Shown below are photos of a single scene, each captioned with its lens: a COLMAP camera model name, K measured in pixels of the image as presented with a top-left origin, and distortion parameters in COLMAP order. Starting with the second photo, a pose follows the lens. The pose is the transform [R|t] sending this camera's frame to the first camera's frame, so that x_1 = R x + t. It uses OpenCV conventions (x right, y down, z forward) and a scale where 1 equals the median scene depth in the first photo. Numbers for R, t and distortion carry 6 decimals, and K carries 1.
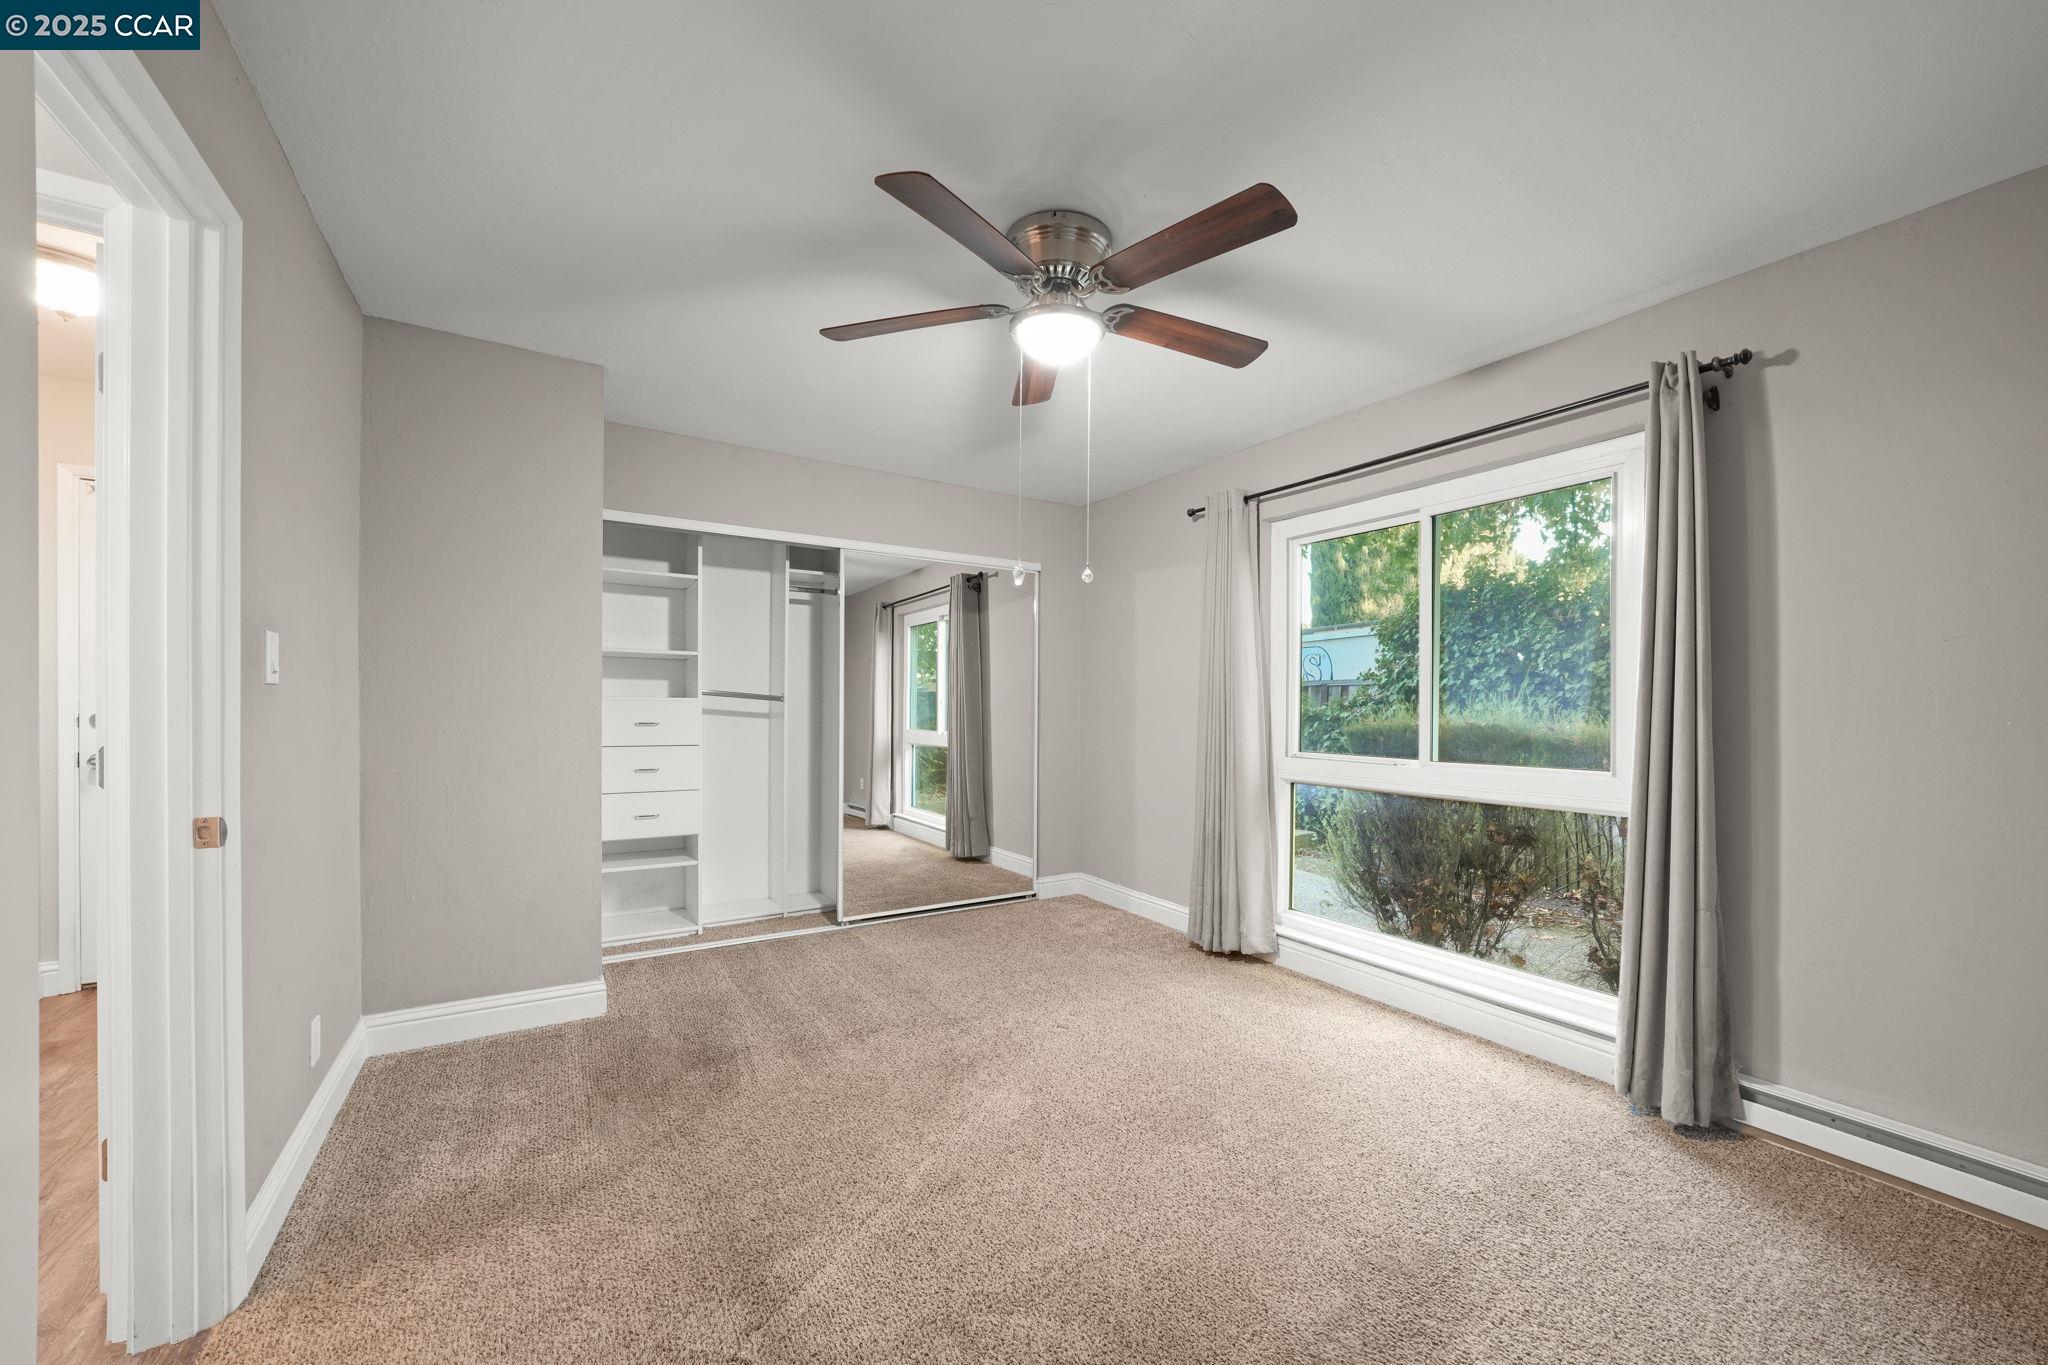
lens RADIAL K [[751.5, 0, 1023.1], [0, 751.5, 698.5], [0, 0, 1]] dist [-0.021491, 0.004089]
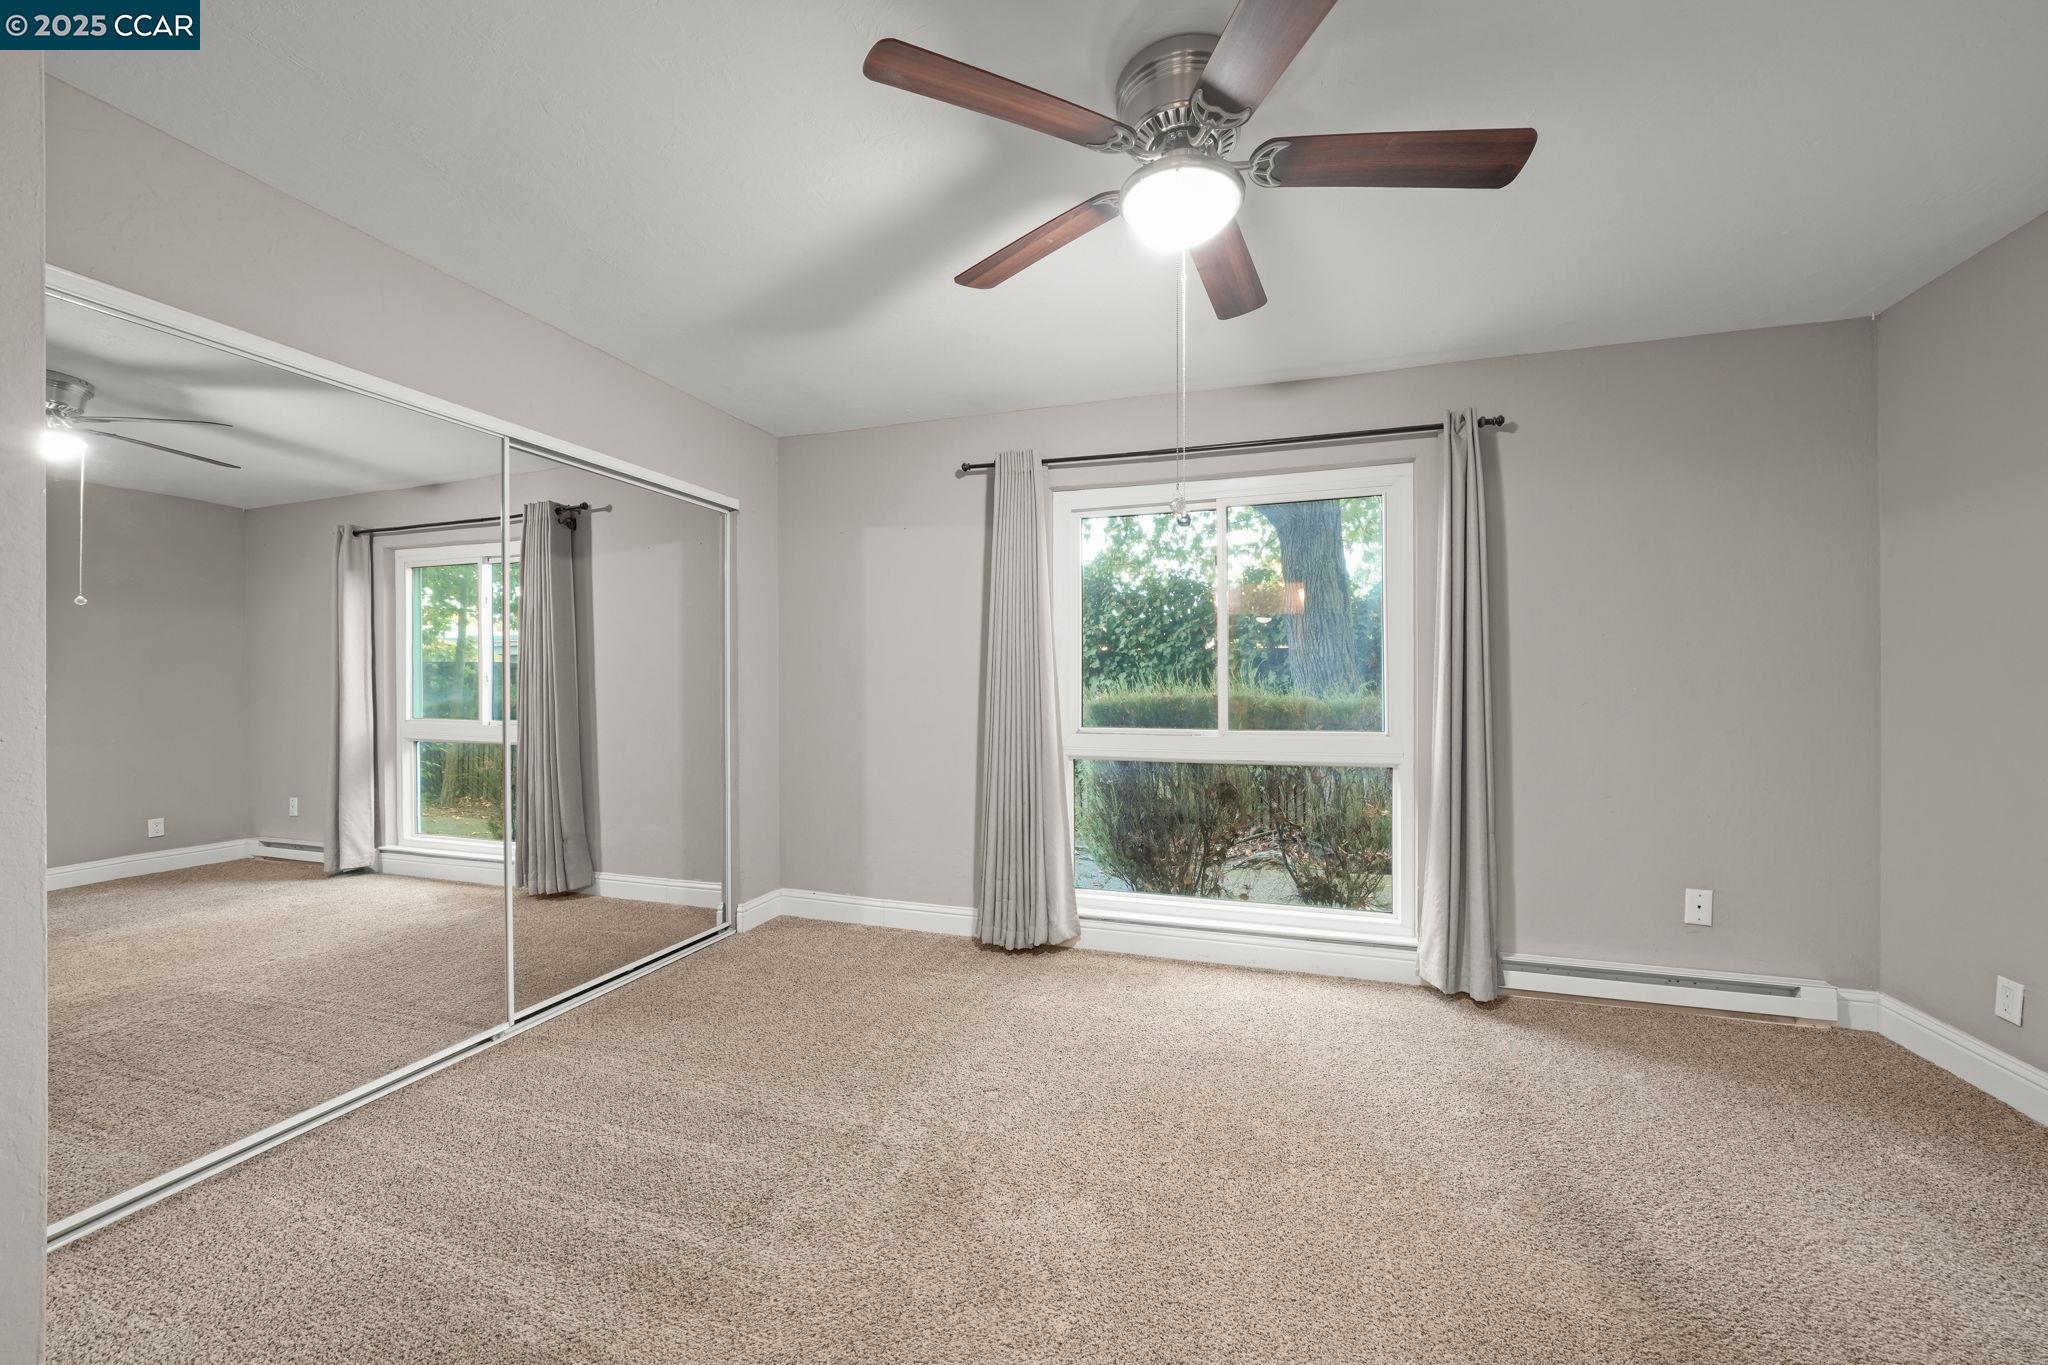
lens RADIAL K [[752.5, 0, 1022.6], [0, 752.5, 676.4], [0, 0, 1]] dist [-0.015892, 0.000267]
pose [[0.772488, -0.002133, 0.635026, -0.325368], [0.000026, 0.999994, 0.003328, 0.000199], [-0.635030, -0.002554, 0.772484, 0.286213]]
